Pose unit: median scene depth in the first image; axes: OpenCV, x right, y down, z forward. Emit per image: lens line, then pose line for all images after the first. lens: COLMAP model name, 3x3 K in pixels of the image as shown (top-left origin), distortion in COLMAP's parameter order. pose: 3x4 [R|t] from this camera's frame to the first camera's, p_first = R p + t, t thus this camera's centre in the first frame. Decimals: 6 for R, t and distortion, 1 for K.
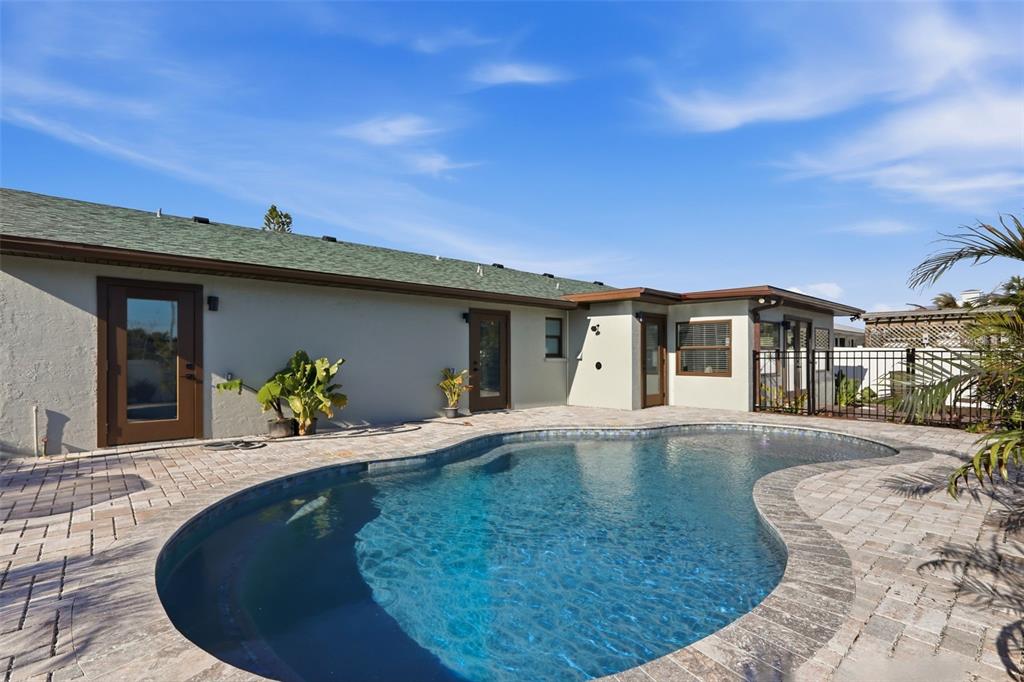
lens RADIAL K [[480.1, 0, 512.1], [0, 480.1, 352.9], [0, 0, 1]] dist [-0.009887, 0.000021]
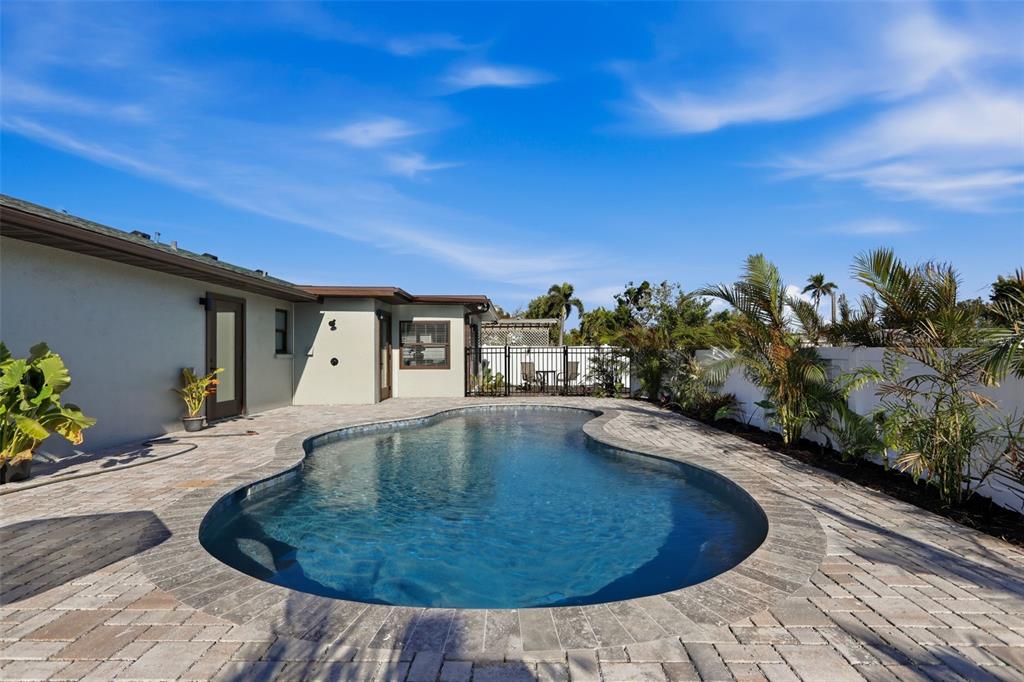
lens RADIAL K [[480.1, 0, 512.1], [0, 480.1, 352.9], [0, 0, 1]] dist [-0.009887, 0.000021]
pose [[0.670171, -0.003749, 0.742197, -0.324445], [-0.000936, 0.999982, 0.005896, 0.002400], [-0.742206, -0.004646, 0.670155, 0.083557]]
